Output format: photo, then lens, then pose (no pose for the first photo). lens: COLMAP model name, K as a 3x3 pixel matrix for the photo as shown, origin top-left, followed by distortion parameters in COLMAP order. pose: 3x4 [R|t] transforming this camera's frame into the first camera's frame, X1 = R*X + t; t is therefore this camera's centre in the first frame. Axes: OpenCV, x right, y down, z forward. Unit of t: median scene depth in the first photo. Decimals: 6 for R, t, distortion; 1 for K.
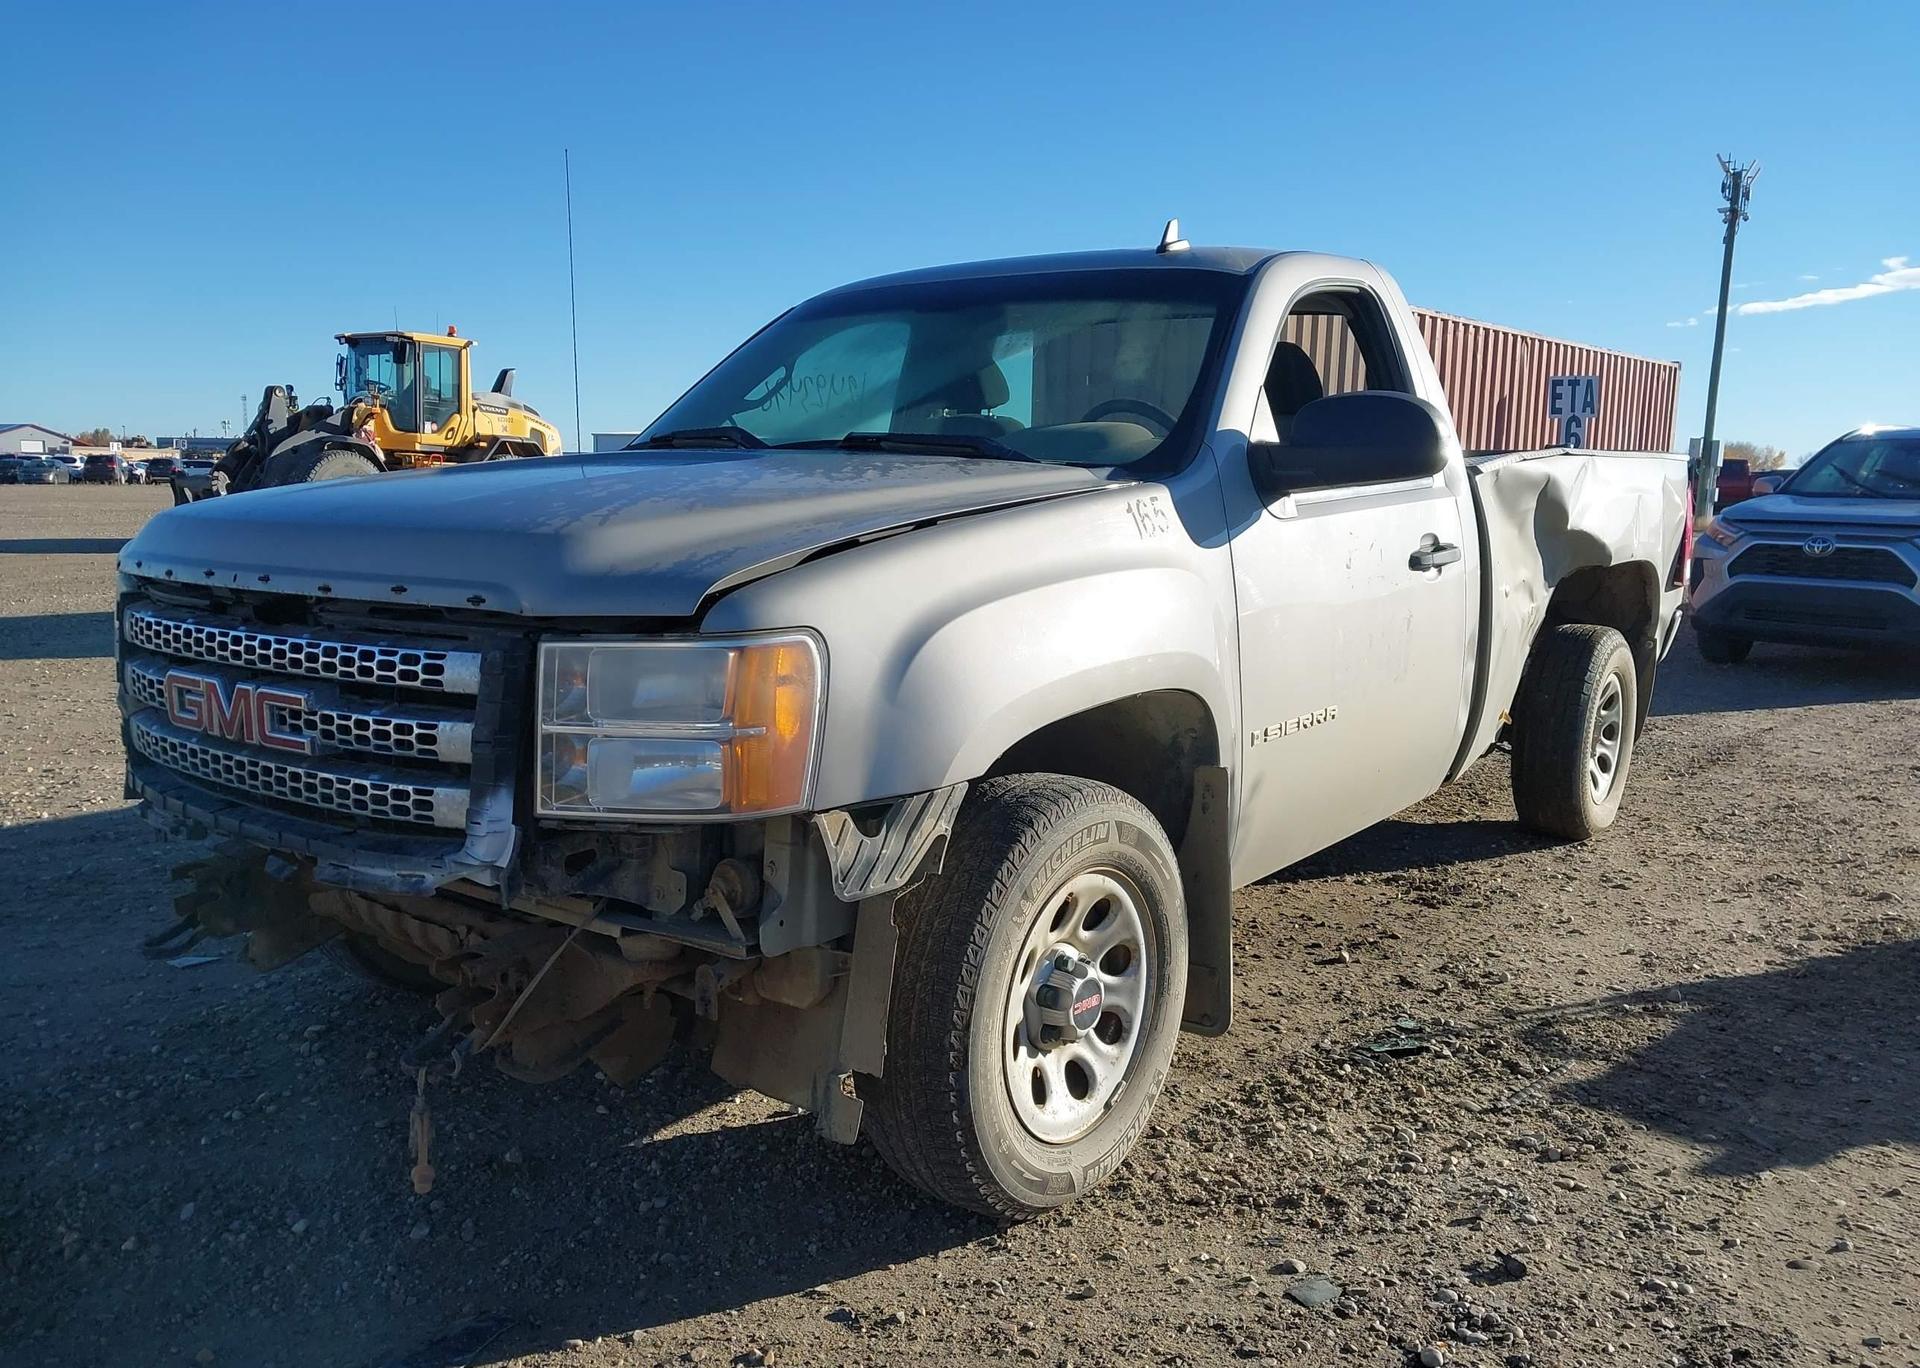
lens RADIAL K [[1551.5, 0, 960.4], [0, 1551.5, 680.9], [0, 0, 1]] dist [0.038684, -0.055395]
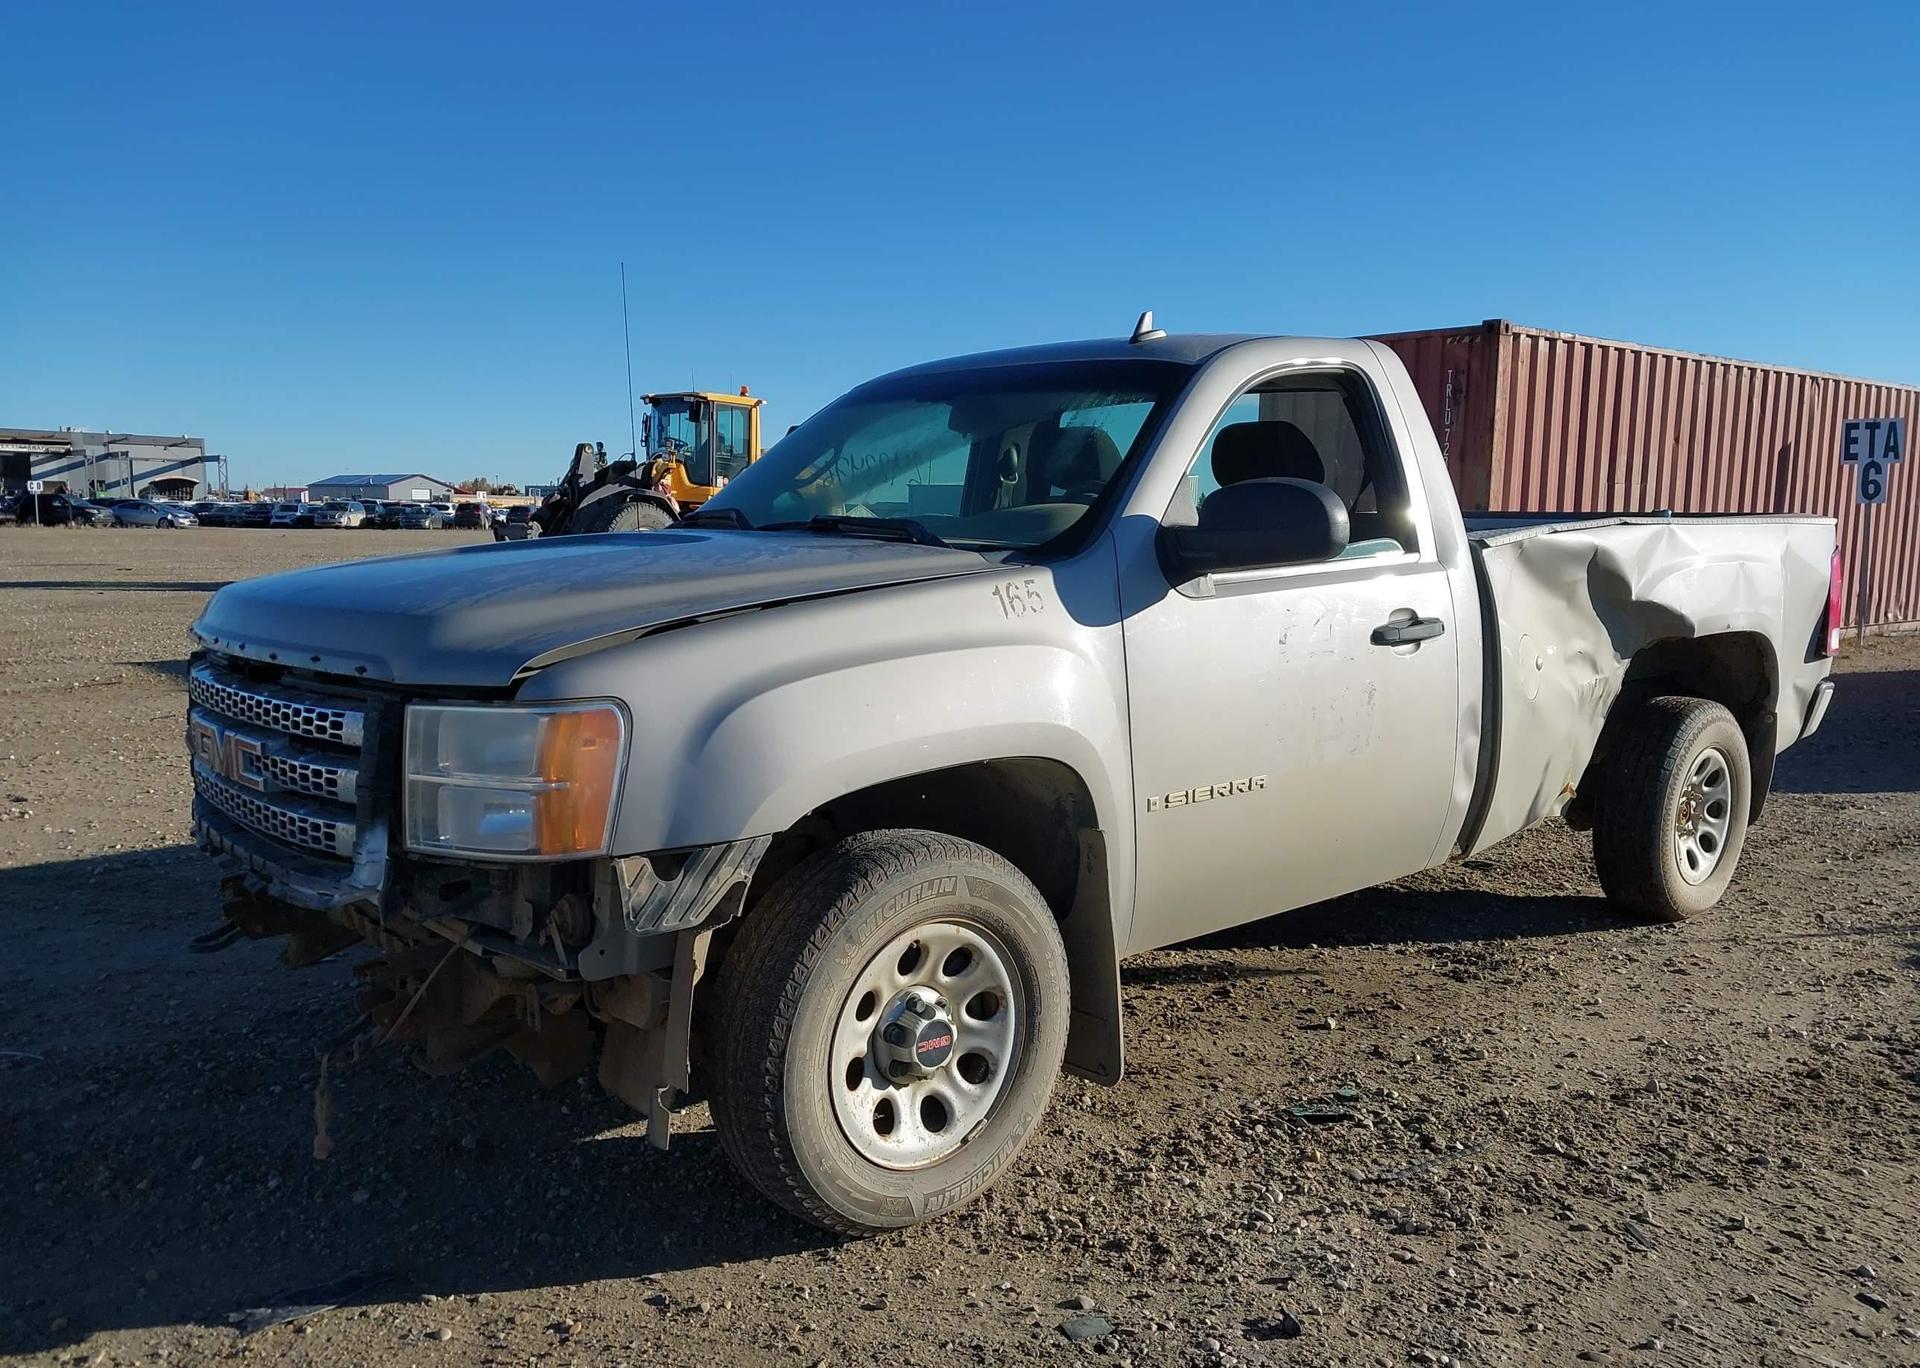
lens RADIAL K [[1551.5, 0, 943.6], [0, 1551.5, 669.4], [0, 0, 1]] dist [0.038684, -0.055395]
pose [[0.976607, 0.019750, -0.214121, 0.303954], [-0.027038, 0.999149, -0.031163, -0.020298], [0.213323, 0.036224, 0.976310, -0.071536]]
